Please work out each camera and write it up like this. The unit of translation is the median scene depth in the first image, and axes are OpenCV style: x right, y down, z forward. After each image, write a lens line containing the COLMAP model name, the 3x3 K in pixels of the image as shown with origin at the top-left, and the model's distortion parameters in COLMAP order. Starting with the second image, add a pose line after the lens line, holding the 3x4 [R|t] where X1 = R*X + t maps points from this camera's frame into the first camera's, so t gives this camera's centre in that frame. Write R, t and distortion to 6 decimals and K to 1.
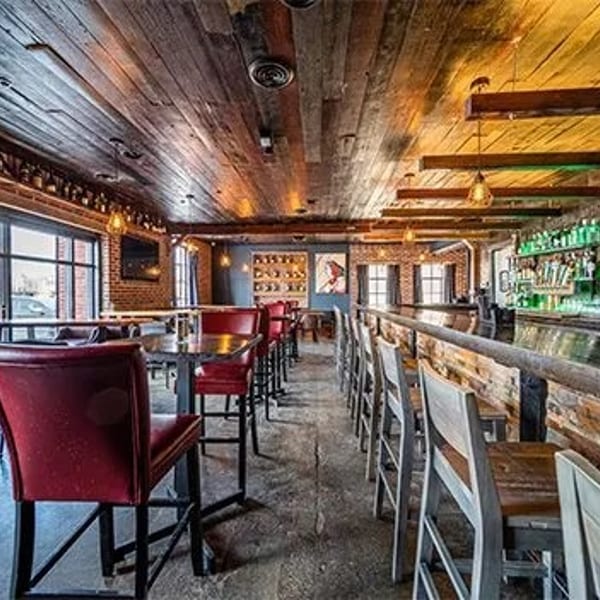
lens RADIAL K [[319.4, 0, 302.1], [0, 319.4, 298.4], [0, 0, 1]] dist [0.005836, -0.000719]
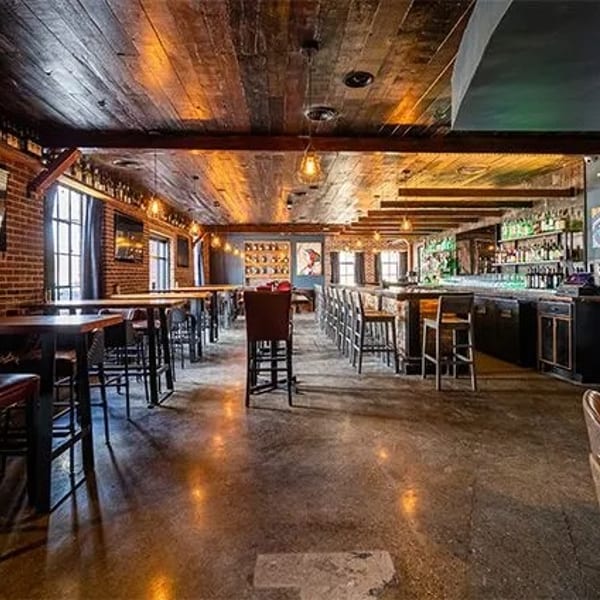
lens RADIAL K [[382.2, 0, 299.8], [0, 382.2, 295.5], [0, 0, 1]] dist [0.003245, -0.000173]
pose [[0.995792, -0.009827, 0.091112, -0.085983], [0.006435, 0.999278, 0.037443, 0.006724], [-0.091414, -0.036699, 0.995136, -0.489585]]
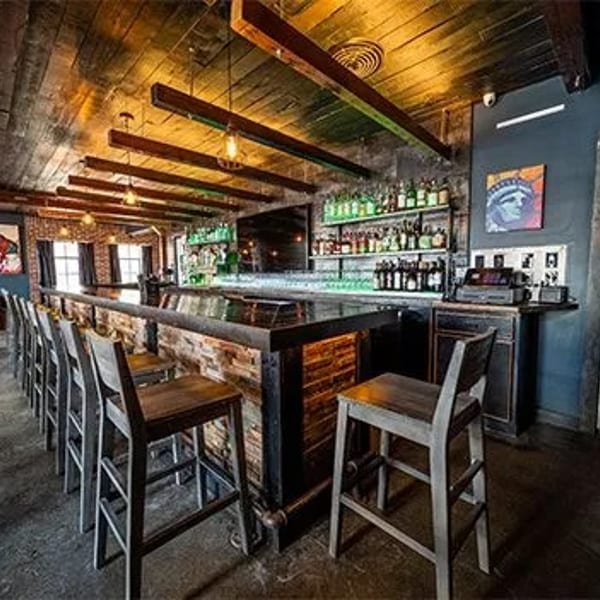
lens RADIAL K [[319.4, 0, 297.1], [0, 319.4, 295.2], [0, 0, 1]] dist [0.005836, -0.000719]
pose [[0.674102, -0.055189, 0.736574, 0.001308], [0.017309, 0.998111, 0.058943, 0.003254], [-0.738436, -0.026984, 0.673784, -0.108294]]
